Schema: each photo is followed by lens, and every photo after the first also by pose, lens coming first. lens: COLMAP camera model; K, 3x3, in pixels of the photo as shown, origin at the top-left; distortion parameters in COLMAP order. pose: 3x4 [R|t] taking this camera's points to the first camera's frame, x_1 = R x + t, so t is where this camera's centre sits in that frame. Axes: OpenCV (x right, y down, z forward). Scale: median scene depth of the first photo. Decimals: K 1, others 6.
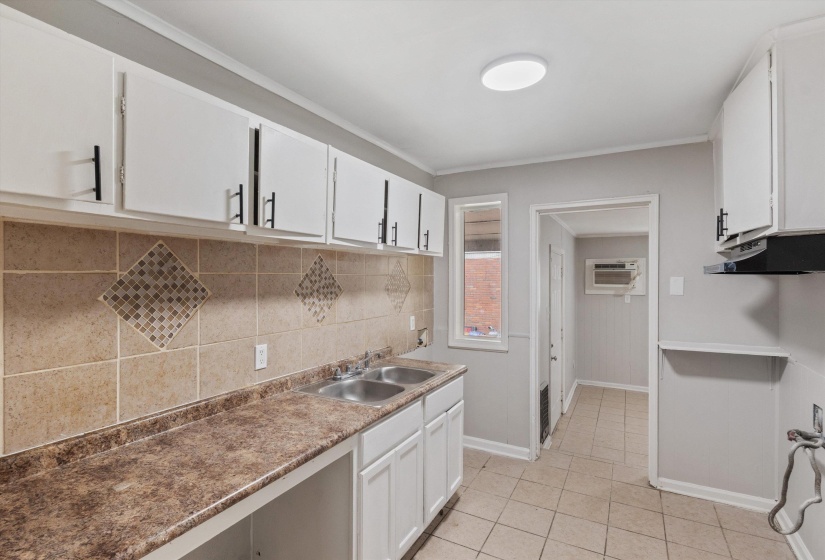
lens RADIAL K [[401.4, 0, 416.1], [0, 401.4, 277.5], [0, 0, 1]] dist [0.004976, -0.002191]
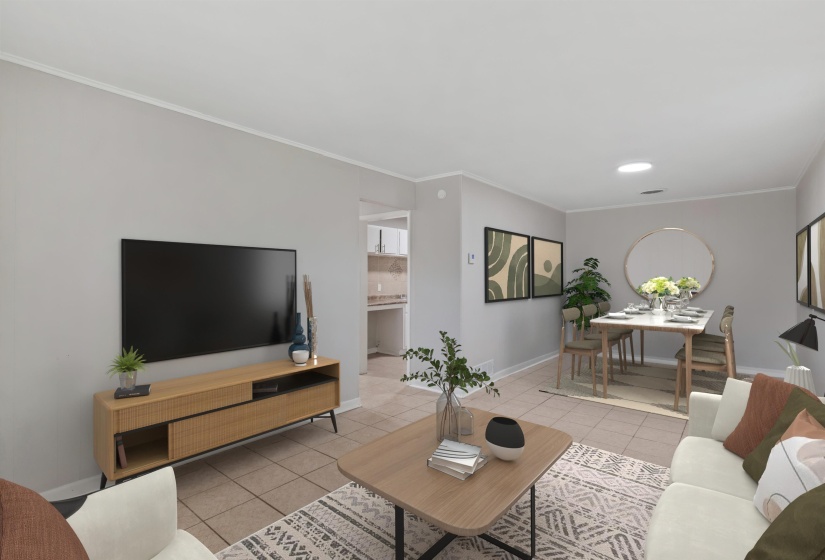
lens RADIAL K [[401.4, 0, 414.9], [0, 401.4, 277.8], [0, 0, 1]] dist [0.004976, -0.002191]
pose [[0.980189, -0.000253, -0.198066, 0.729869], [-0.000256, 0.999997, -0.002543, 0.138012], [0.198066, 0.002543, 0.980185, -2.818934]]
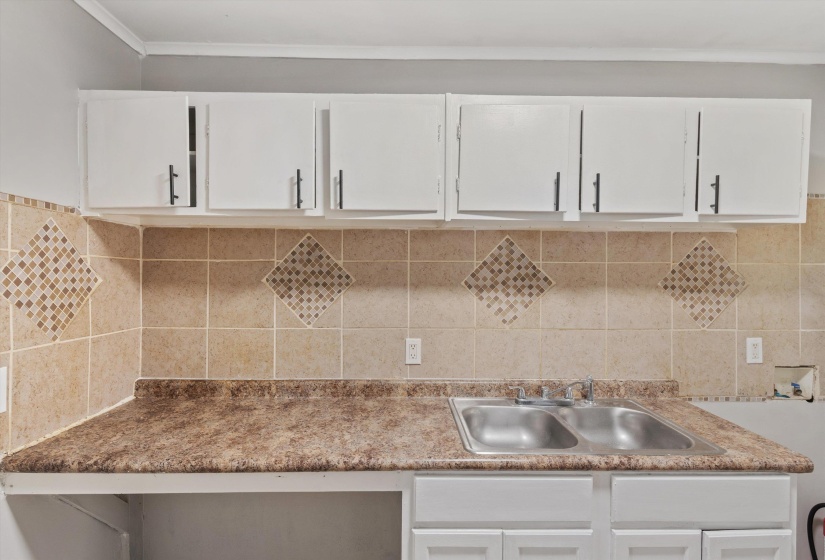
lens RADIAL K [[401.4, 0, 413.6], [0, 401.4, 276.2], [0, 0, 1]] dist [0.004976, -0.002191]
pose [[0.485118, -0.000703, -0.874449, 0.491295], [-0.005634, 0.999976, -0.003929, 0.032582], [0.874431, 0.006833, 0.485102, 0.641393]]
